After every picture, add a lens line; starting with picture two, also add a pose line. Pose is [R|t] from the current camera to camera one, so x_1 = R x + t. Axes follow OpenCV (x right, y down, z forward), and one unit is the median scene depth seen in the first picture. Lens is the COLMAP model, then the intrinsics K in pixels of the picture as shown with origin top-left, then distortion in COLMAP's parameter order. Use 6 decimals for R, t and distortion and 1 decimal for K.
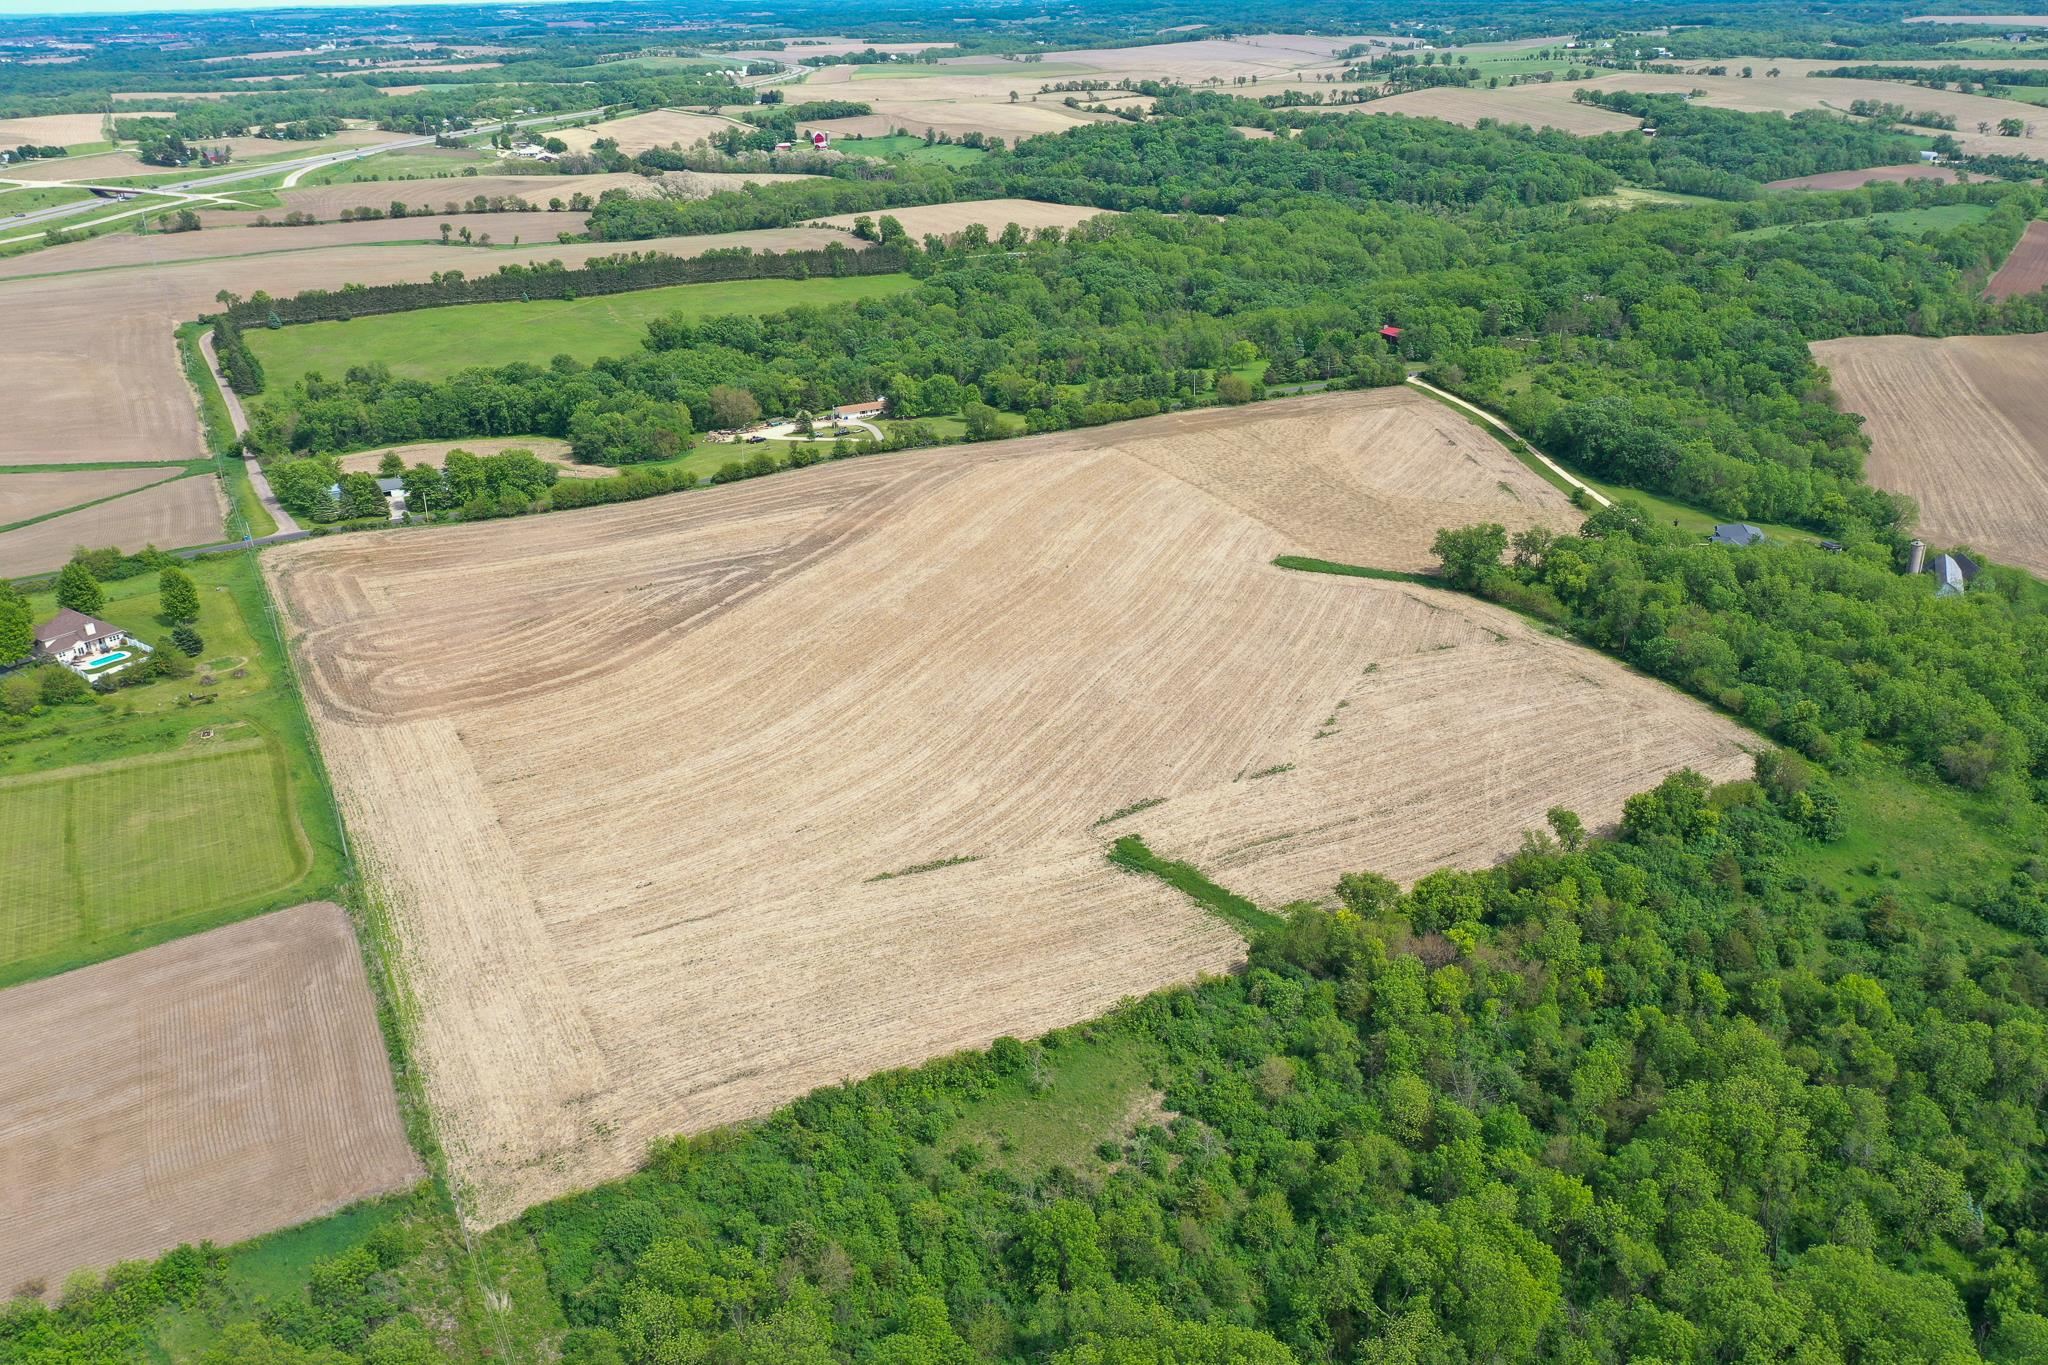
lens RADIAL K [[1606.8, 0, 1023.8], [0, 1606.8, 683.6], [0, 0, 1]] dist [0.008690, 0.000955]
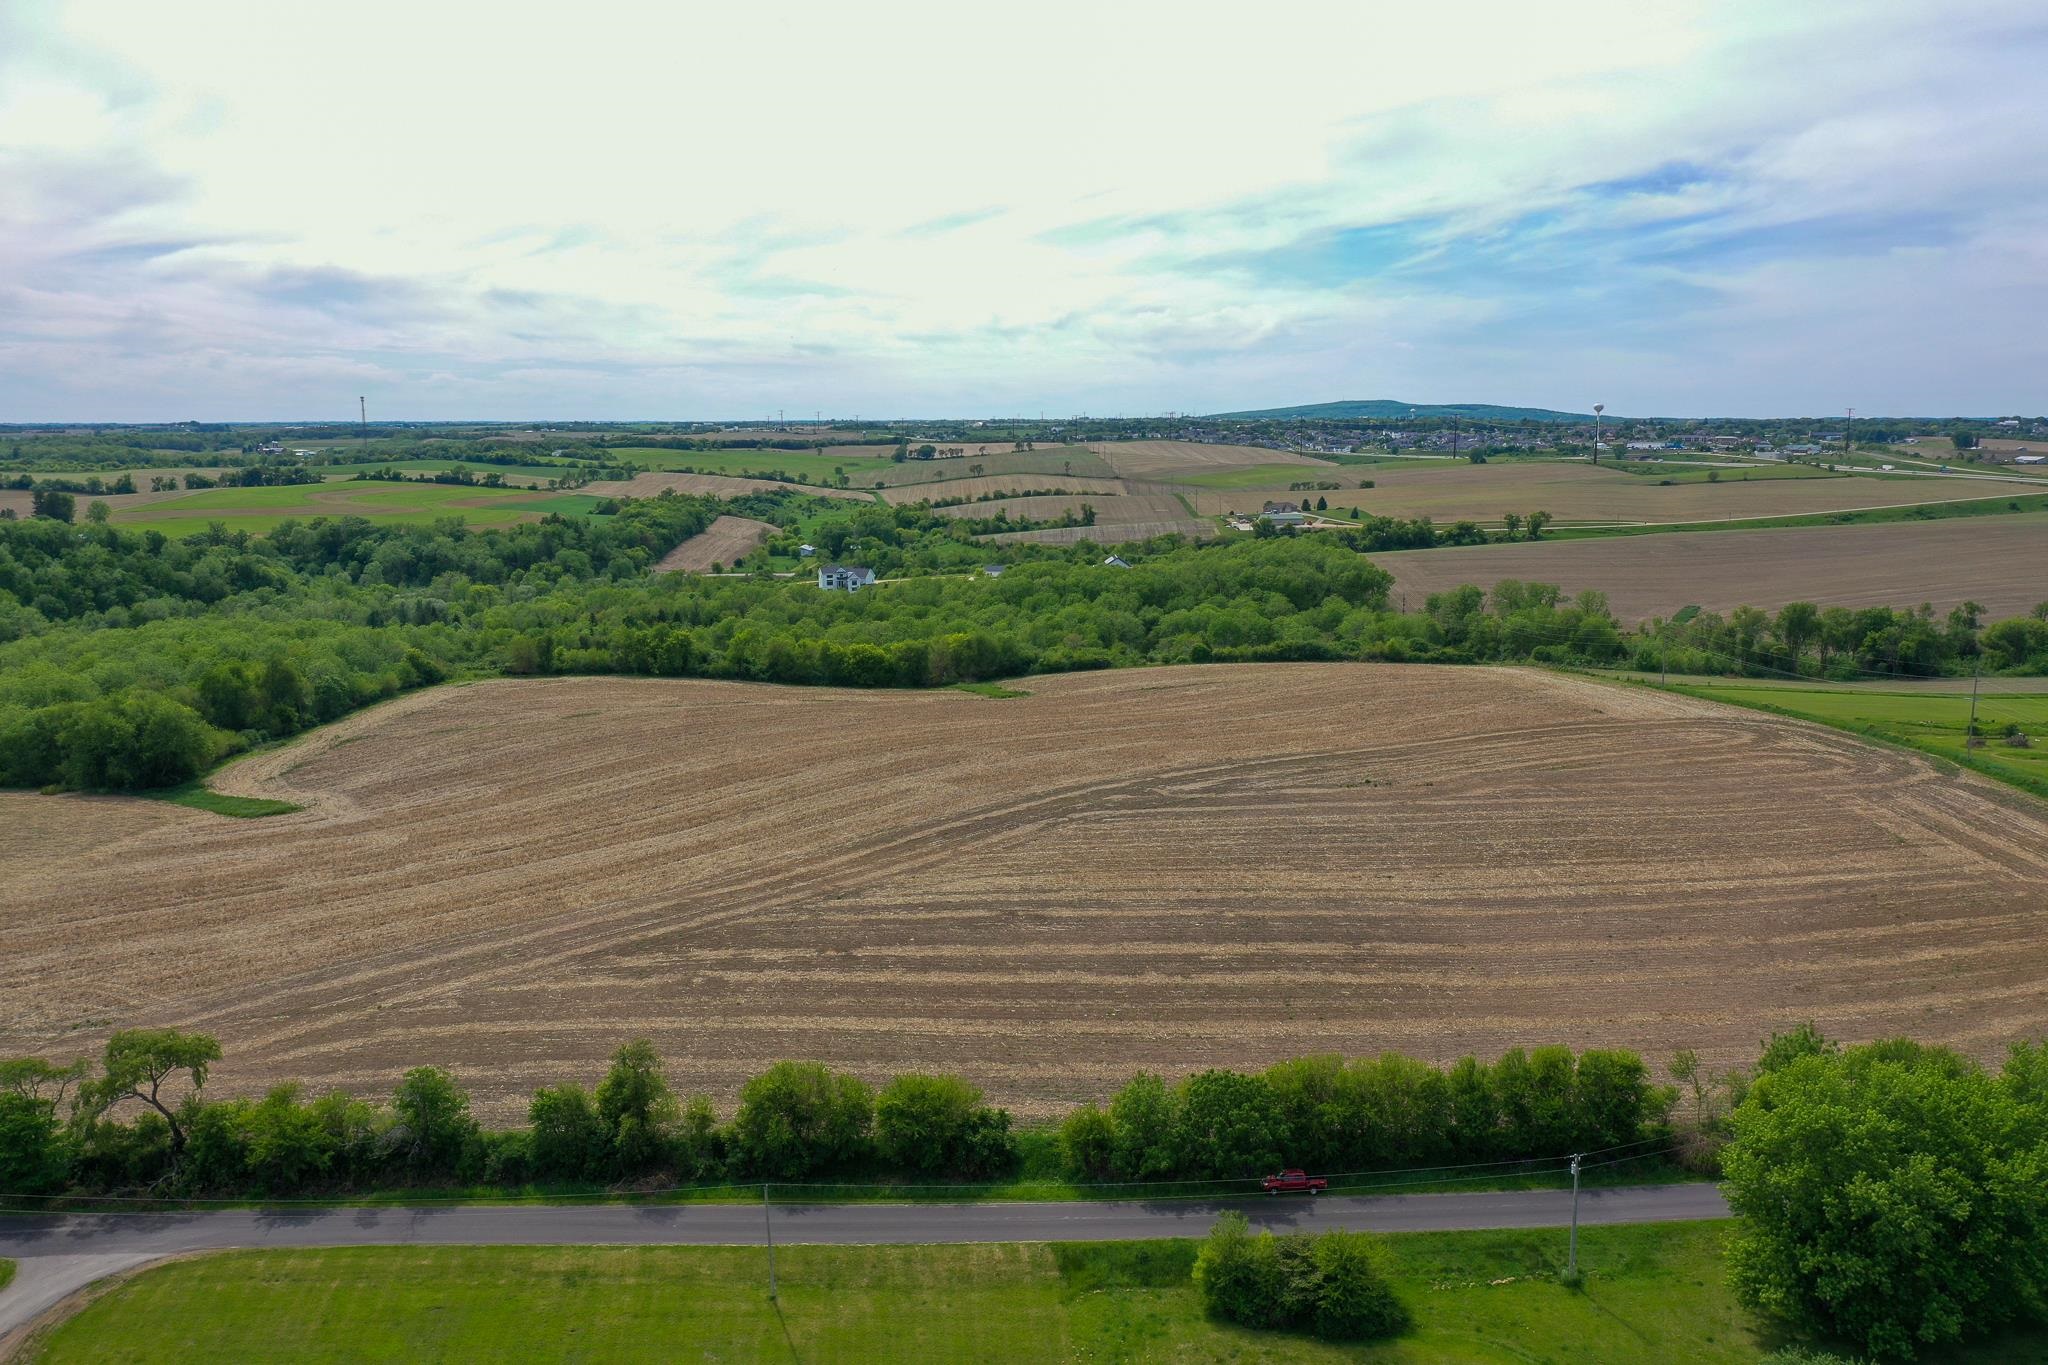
lens RADIAL K [[1606.8, 0, 1017.3], [0, 1606.8, 674.4], [0, 0, 1]] dist [0.008690, 0.000955]
pose [[-0.889701, -0.044328, 0.454387, -0.279174], [0.205679, 0.849634, 0.485611, -0.282124], [-0.407589, 0.525507, -0.746802, 1.056668]]
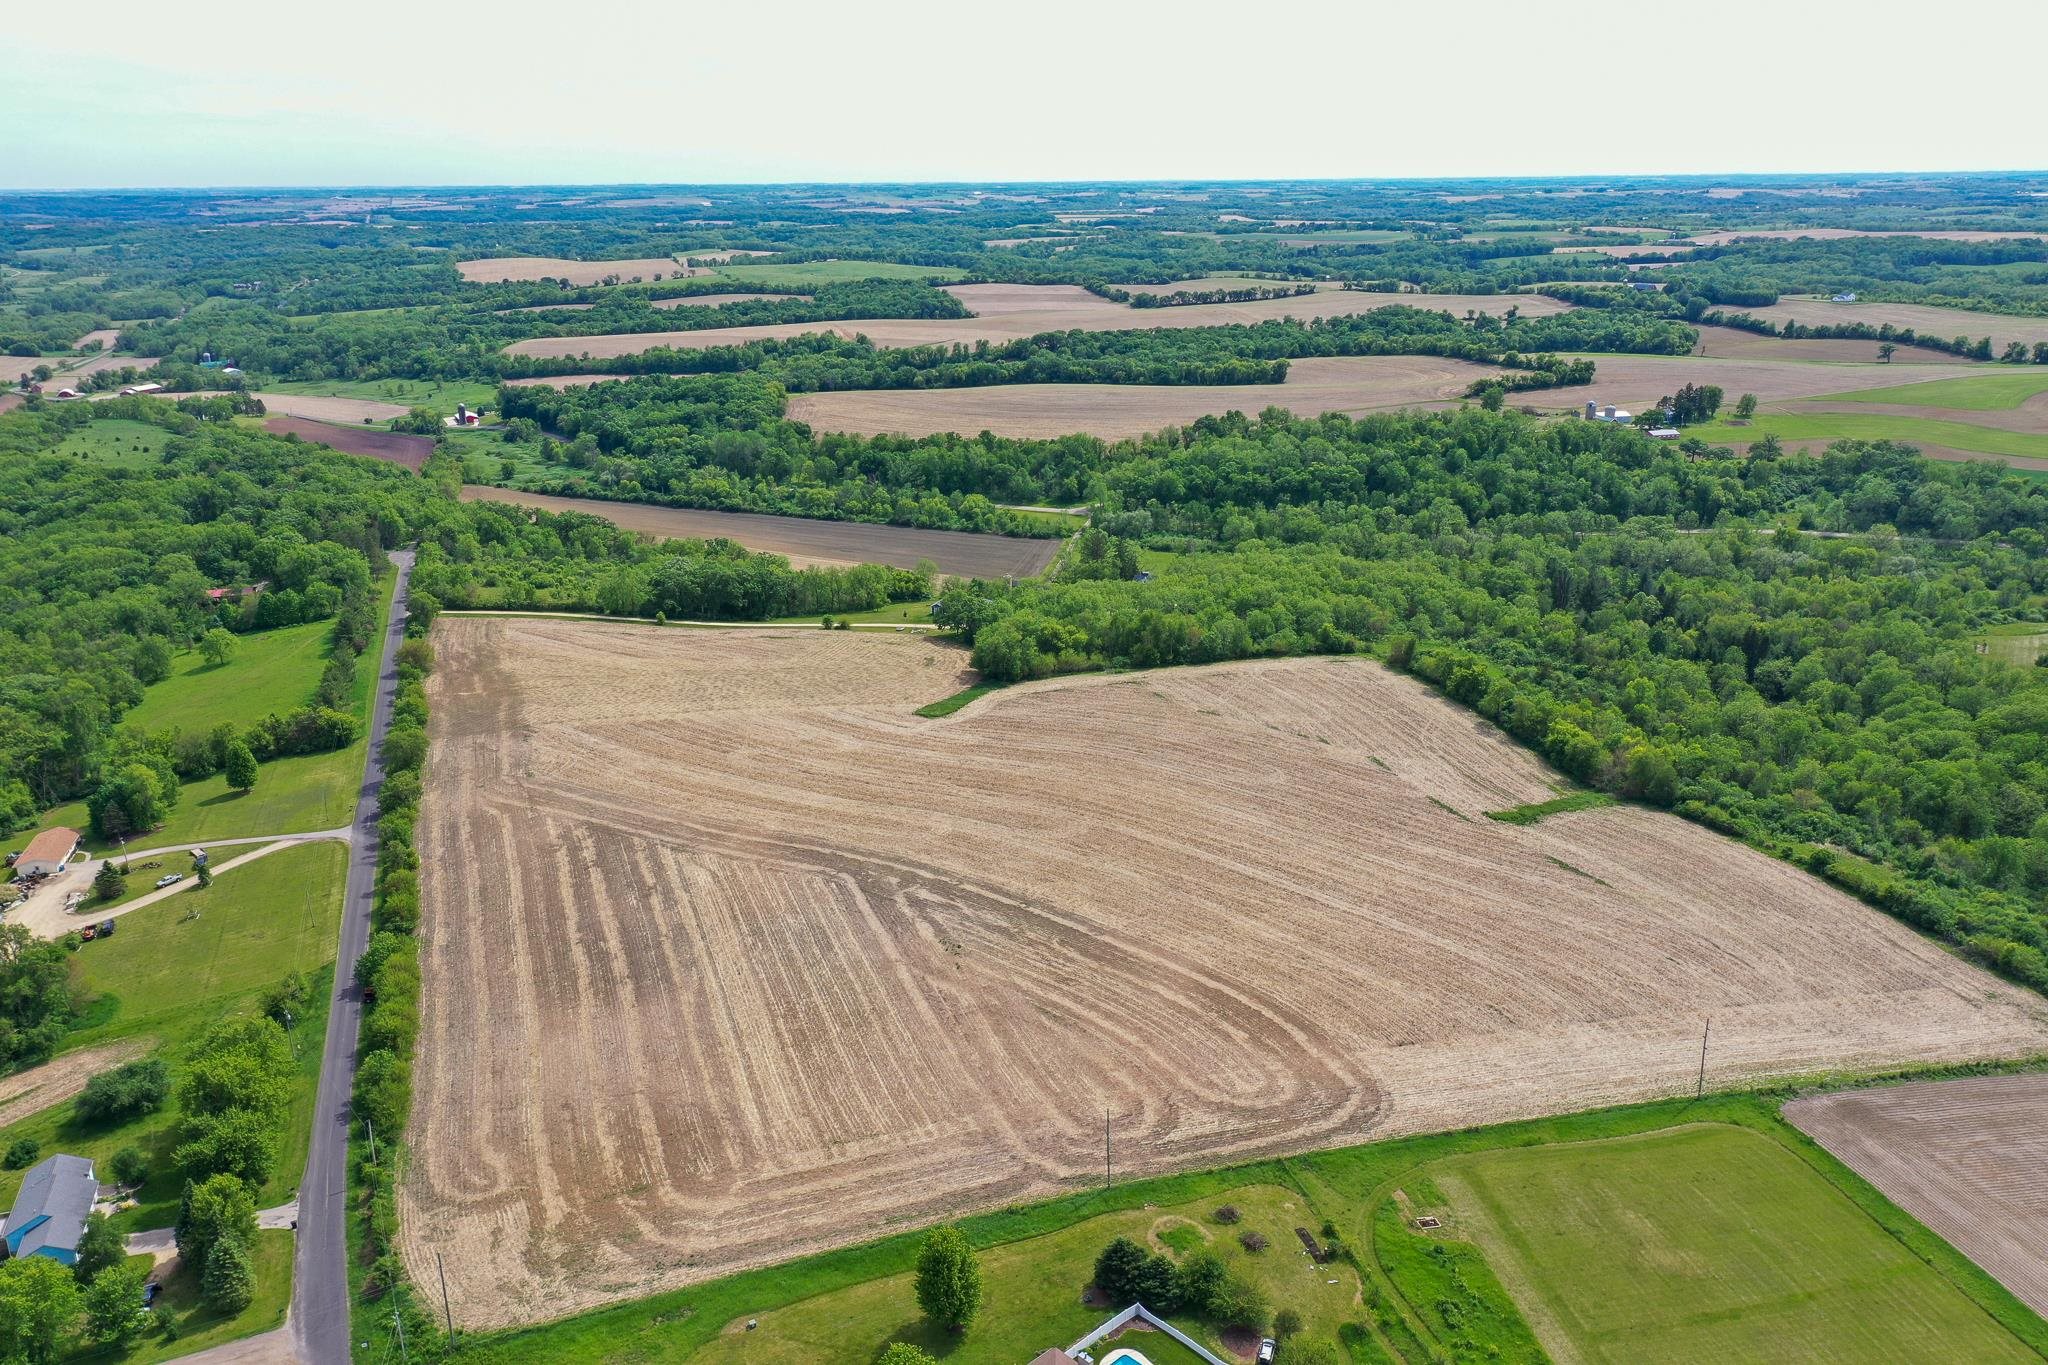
lens RADIAL K [[1606.8, 0, 1026.2], [0, 1606.8, 678.2], [0, 0, 1]] dist [0.008690, 0.000955]
pose [[0.172625, -0.272069, 0.946667, -0.661938], [0.398804, 0.898101, 0.185389, -0.216648], [-0.900642, 0.345532, 0.263537, 0.534893]]
